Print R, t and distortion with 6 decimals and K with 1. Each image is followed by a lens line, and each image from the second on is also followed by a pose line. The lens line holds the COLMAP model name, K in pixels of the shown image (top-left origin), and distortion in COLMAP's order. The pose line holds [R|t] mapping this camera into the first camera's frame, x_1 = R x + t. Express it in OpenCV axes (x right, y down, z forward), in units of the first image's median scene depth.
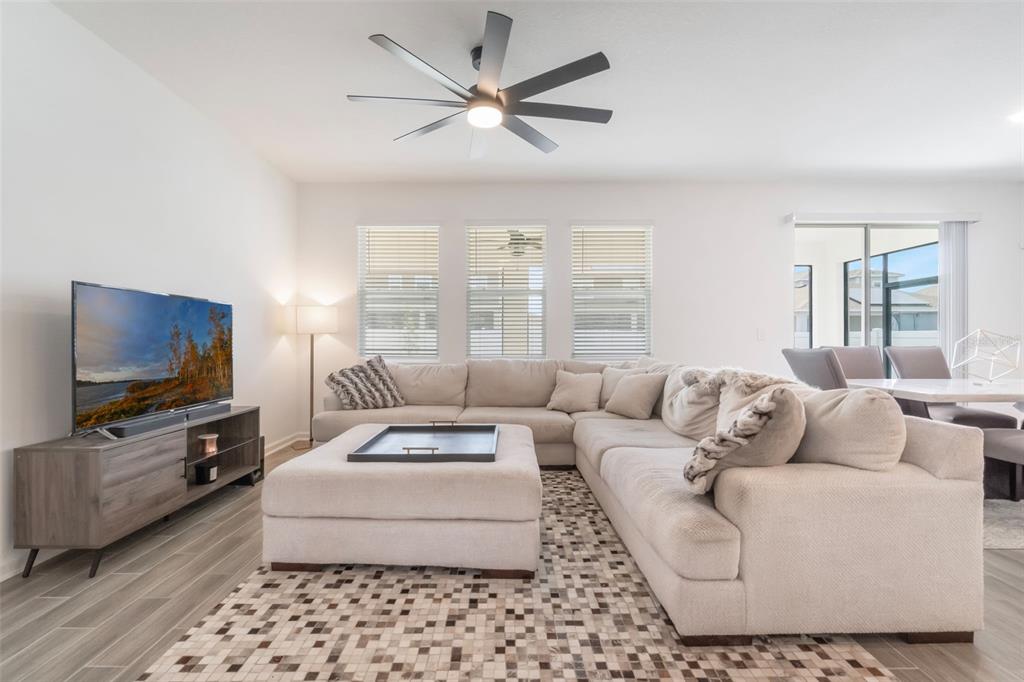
lens RADIAL K [[443.0, 0, 513.1], [0, 443.0, 336.5], [0, 0, 1]] dist [-0.002651, 0.000056]
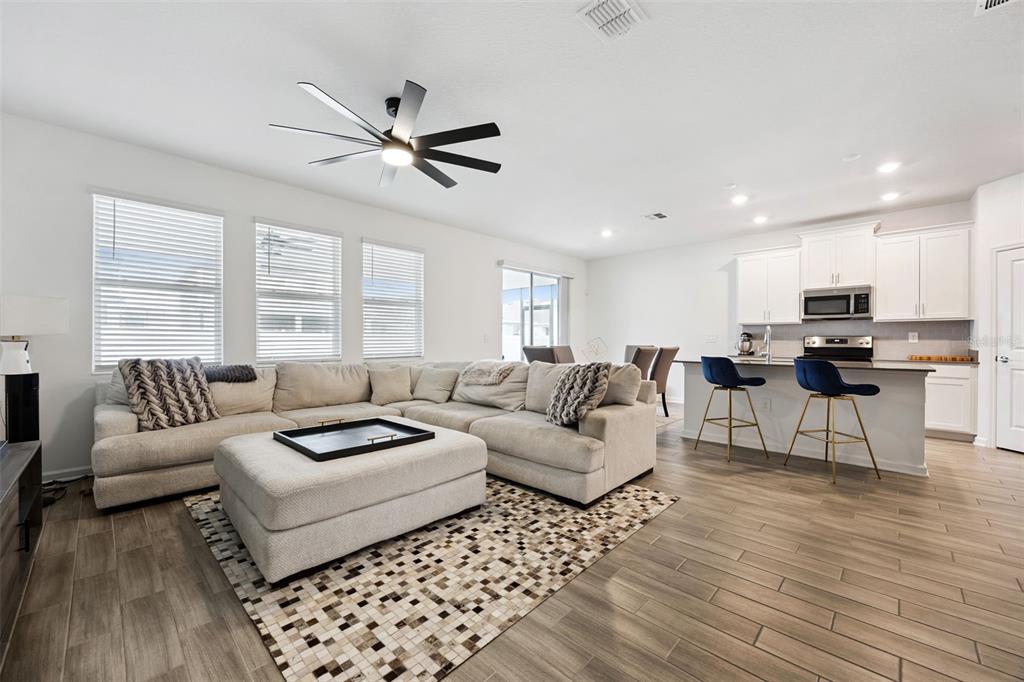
lens RADIAL K [[391.2, 0, 507.4], [0, 391.2, 341.0], [0, 0, 1]] dist [-0.003899, -0.000290]
pose [[0.704752, -0.001664, 0.709452, -0.891465], [-0.004347, 0.999968, 0.006663, -0.015081], [-0.709440, -0.007780, 0.704723, 0.075499]]
